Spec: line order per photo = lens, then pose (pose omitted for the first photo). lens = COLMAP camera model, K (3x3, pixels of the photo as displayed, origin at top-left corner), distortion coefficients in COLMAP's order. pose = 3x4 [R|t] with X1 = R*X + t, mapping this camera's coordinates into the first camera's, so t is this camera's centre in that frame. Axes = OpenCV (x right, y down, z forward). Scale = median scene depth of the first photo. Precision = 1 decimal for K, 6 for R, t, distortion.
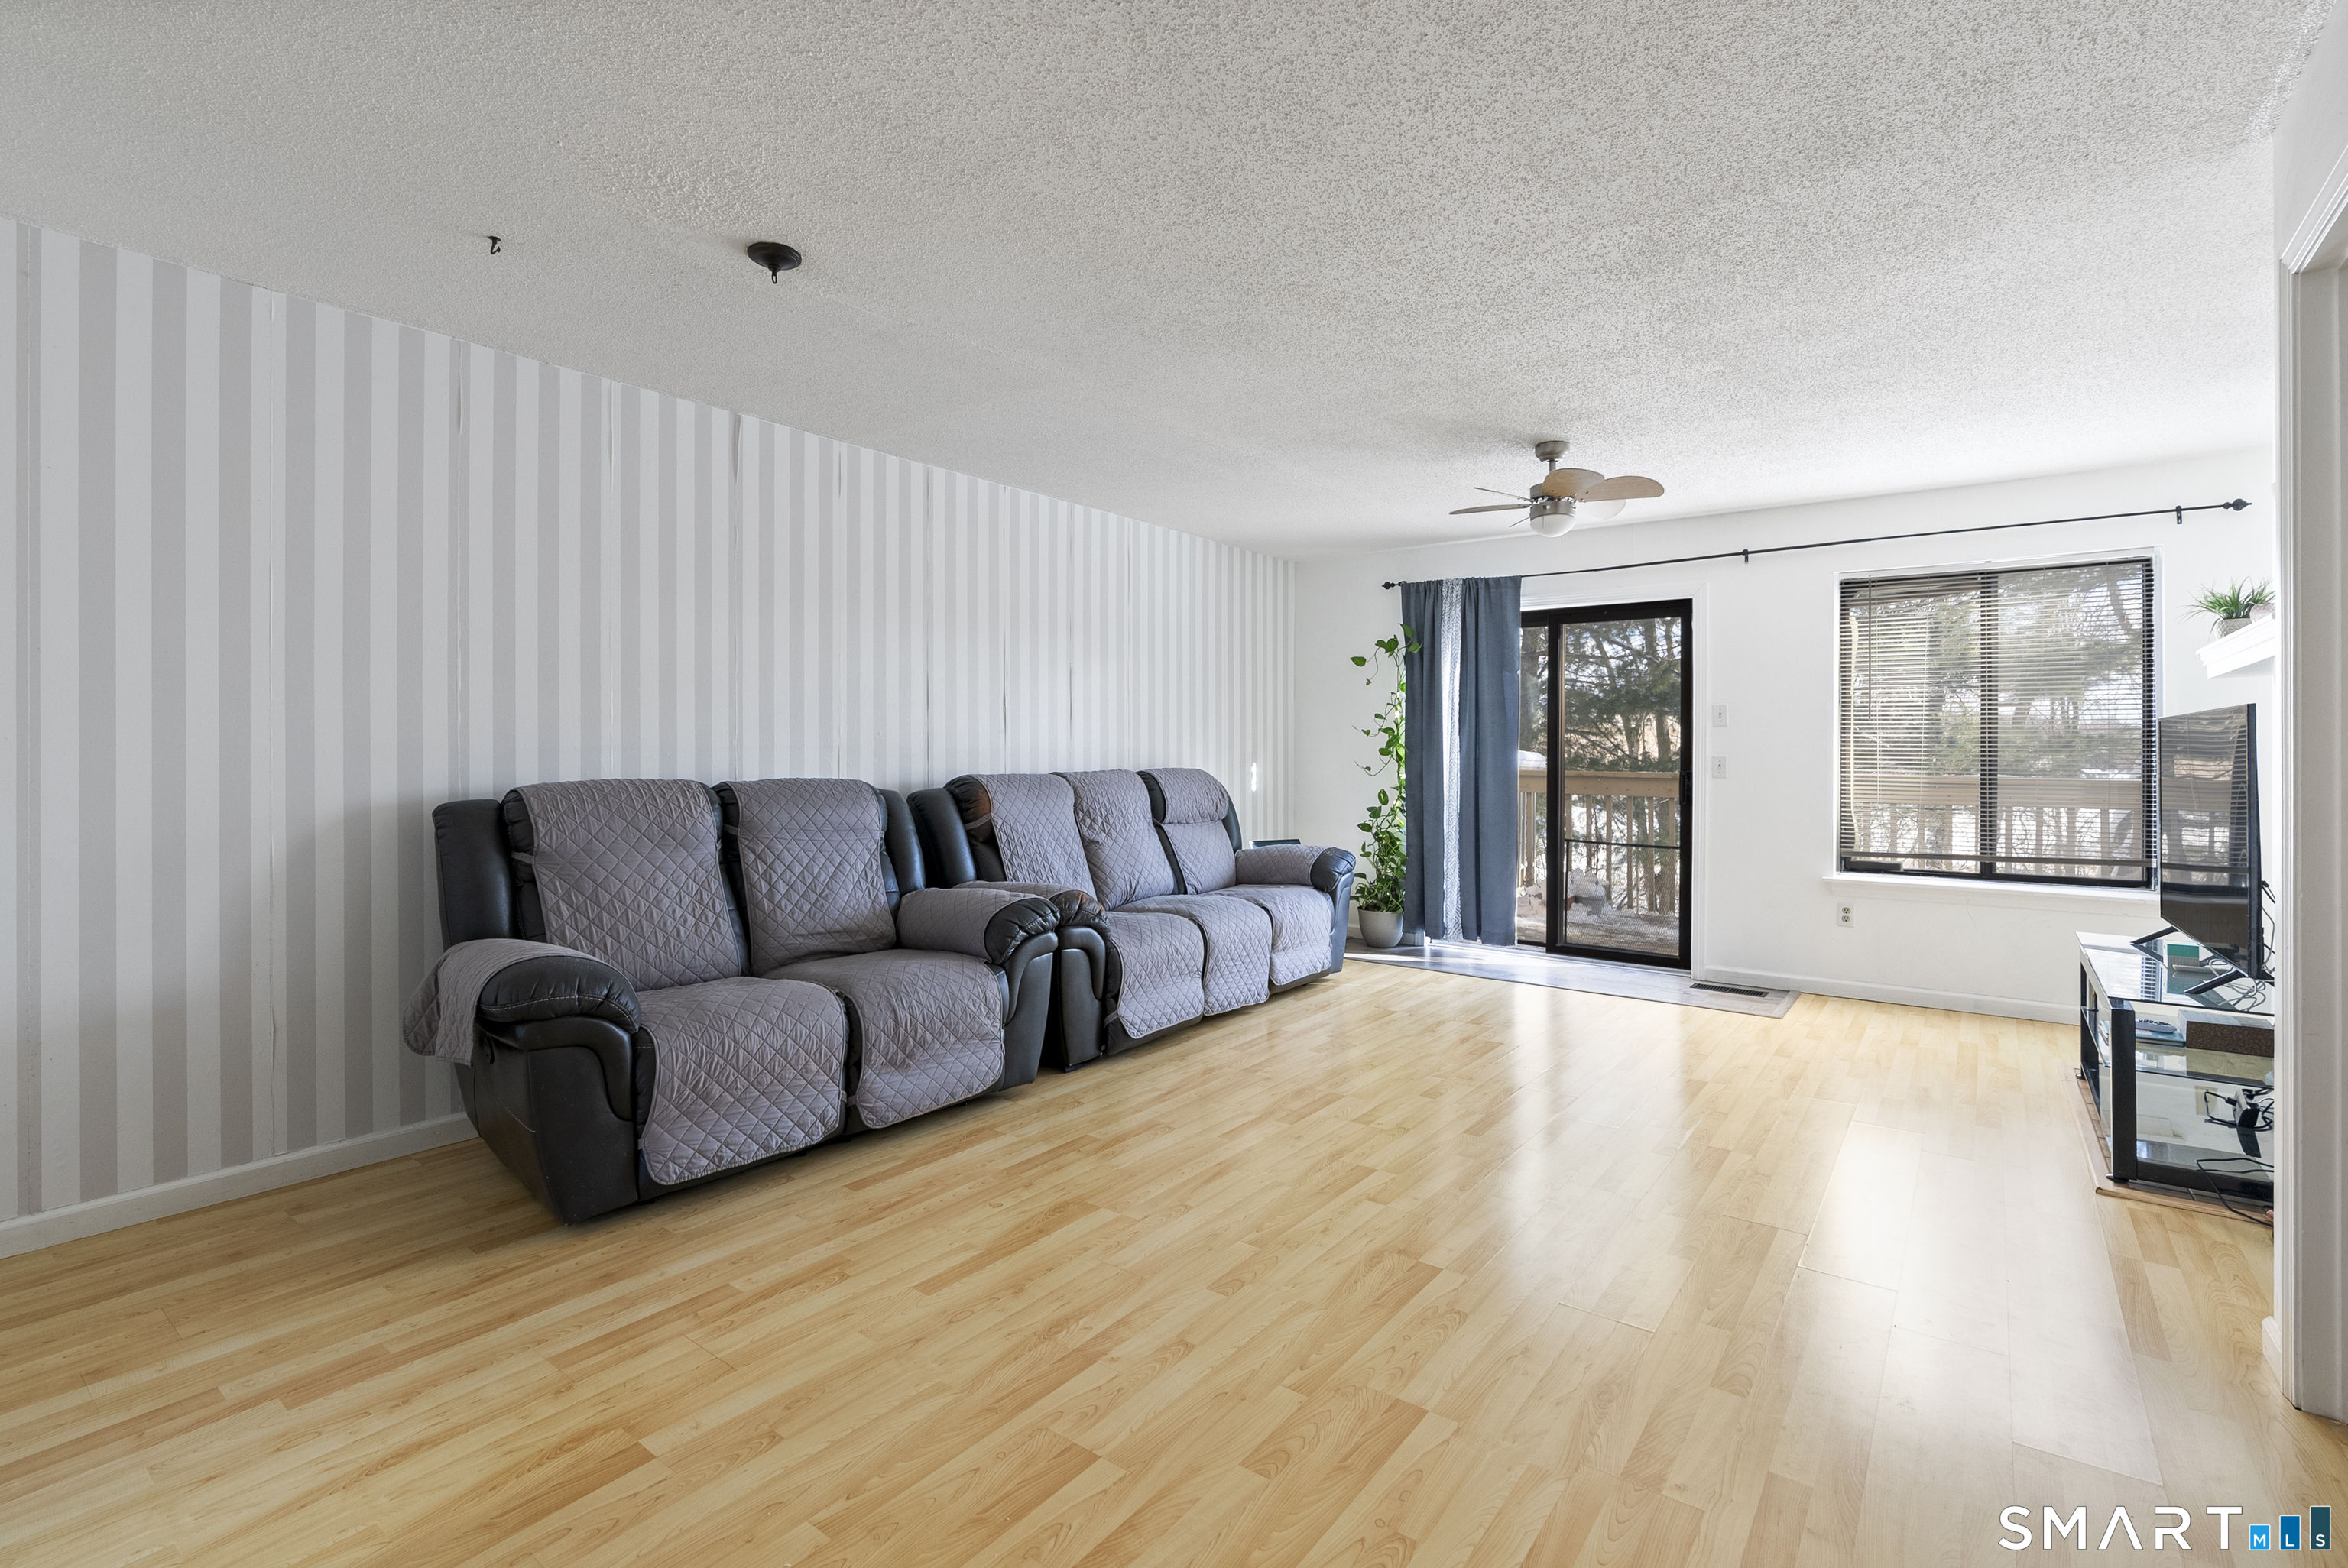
lens RADIAL K [[1083.8, 0, 1167.5], [0, 1083.8, 749.2], [0, 0, 1]] dist [-0.009869, 0.000740]
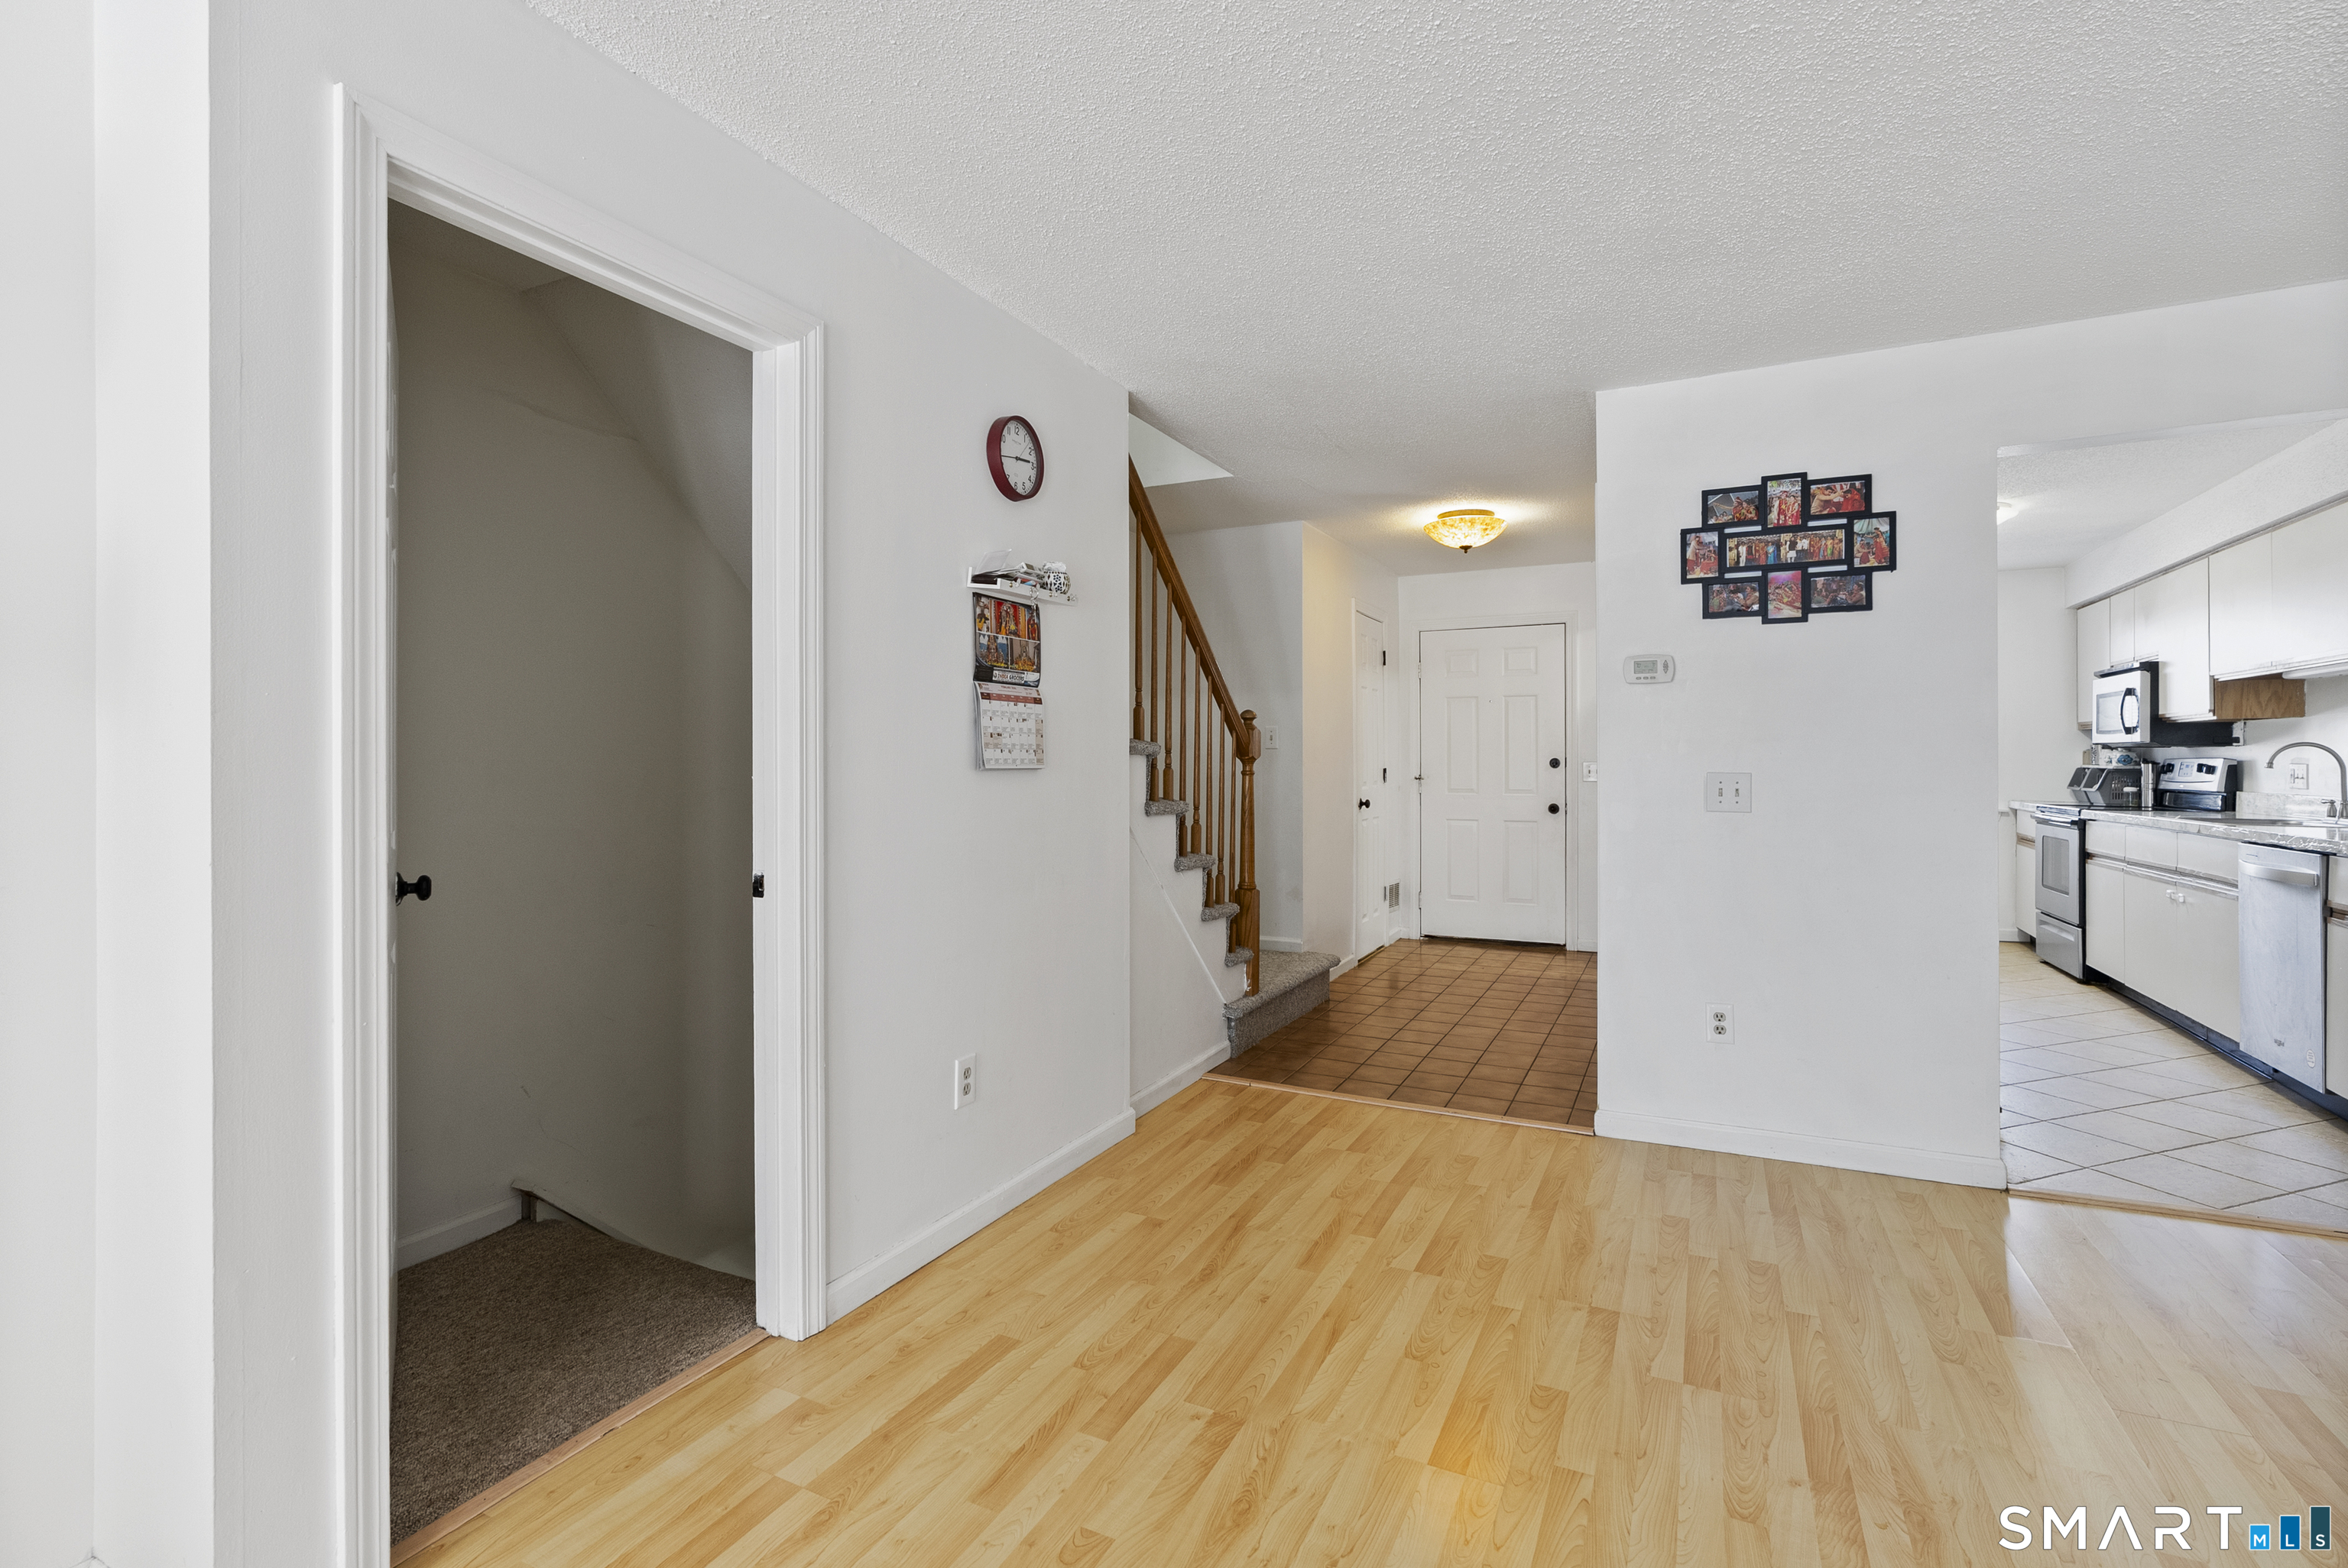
lens RADIAL K [[1075.5, 0, 1174.8], [0, 1075.5, 757.7], [0, 0, 1]] dist [-0.011322, 0.000849]
pose [[-0.981849, -0.001292, -0.189658, 0.347371], [-0.000616, 0.999993, -0.003620, -0.001103], [0.189661, -0.003437, -0.981844, 1.023892]]
